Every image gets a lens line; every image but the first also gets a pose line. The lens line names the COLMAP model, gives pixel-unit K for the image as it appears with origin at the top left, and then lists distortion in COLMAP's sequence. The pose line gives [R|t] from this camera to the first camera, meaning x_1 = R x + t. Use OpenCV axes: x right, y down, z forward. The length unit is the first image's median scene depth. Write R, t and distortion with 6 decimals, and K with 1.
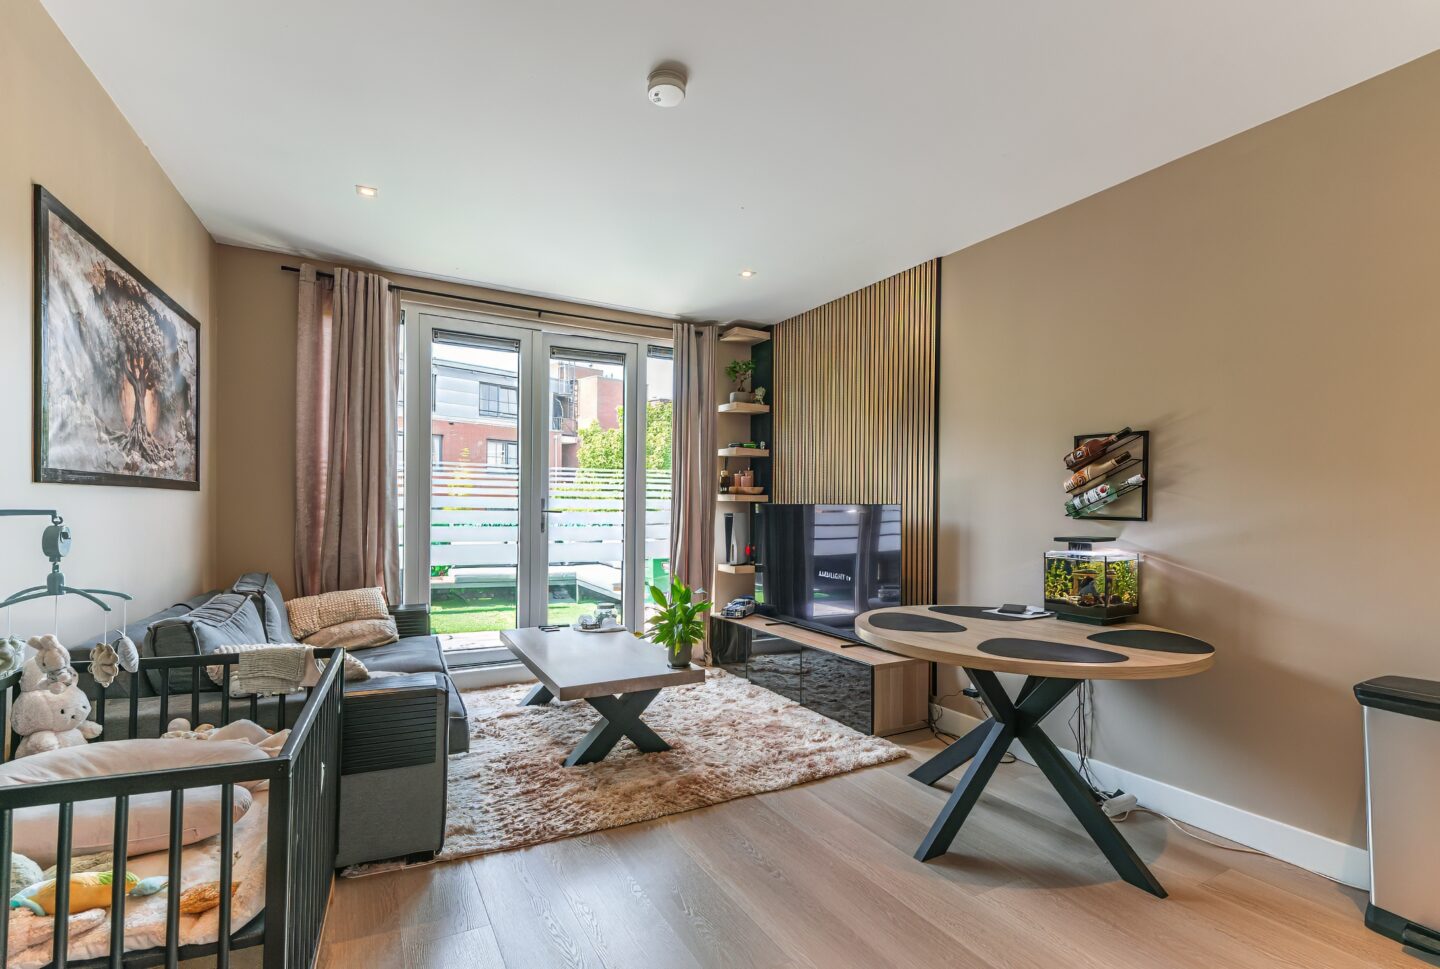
lens RADIAL K [[685.2, 0, 663.1], [0, 685.2, 520.1], [0, 0, 1]] dist [0.003837, -0.001827]
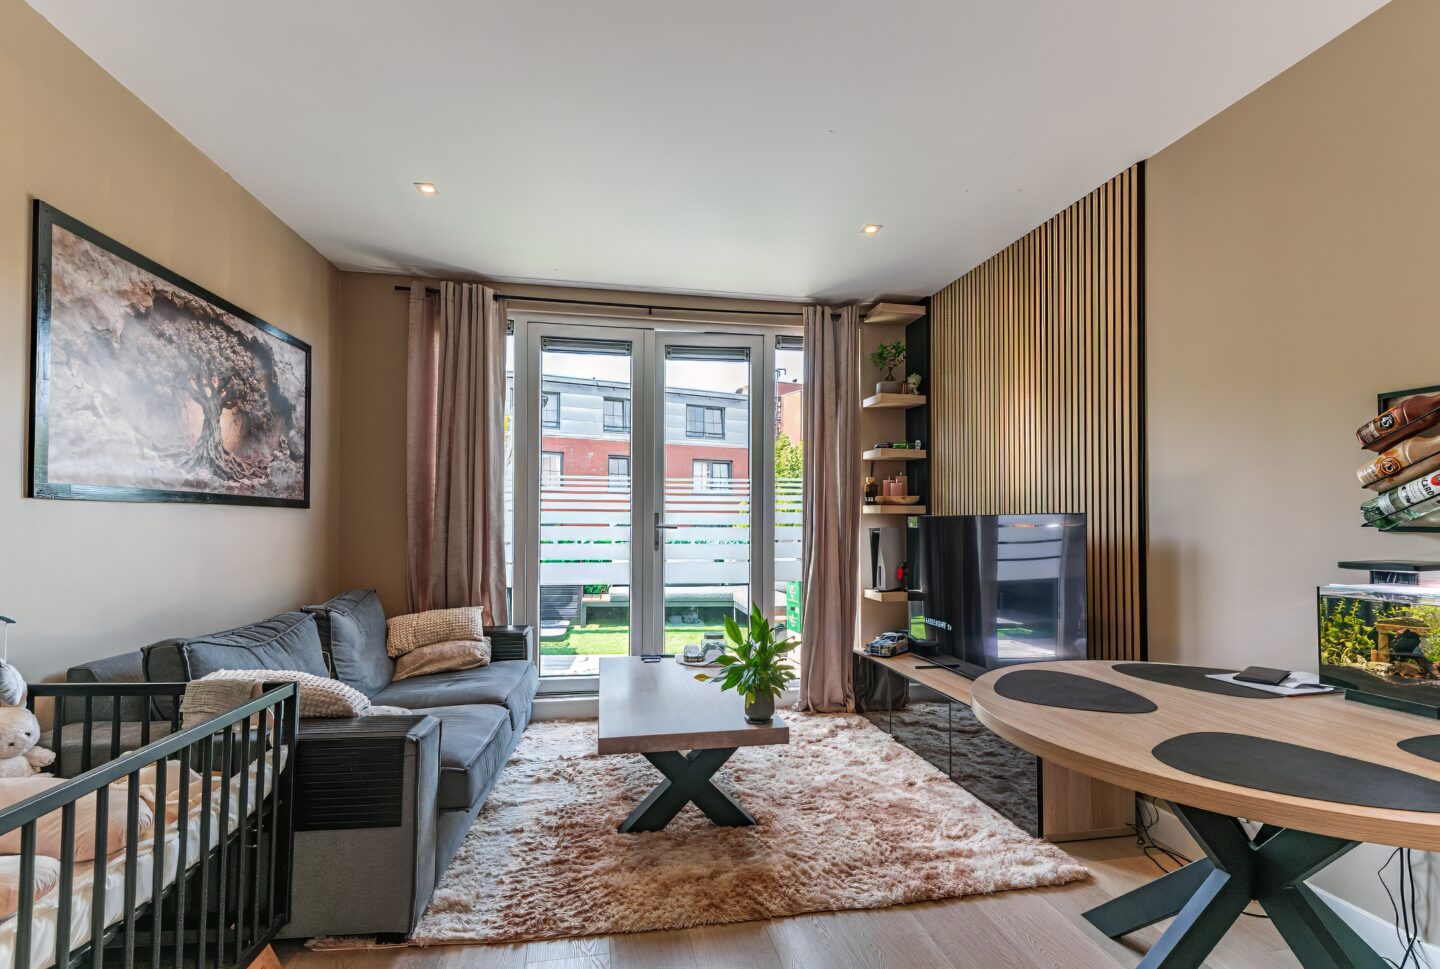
lens RADIAL K [[685.2, 0, 663.1], [0, 685.2, 520.1], [0, 0, 1]] dist [0.003837, -0.001827]
pose [[0.953228, -0.009043, -0.302116, 0.152613], [0.001026, 0.999643, -0.026687, 0.003139], [0.302250, 0.025129, 0.952898, 0.199284]]
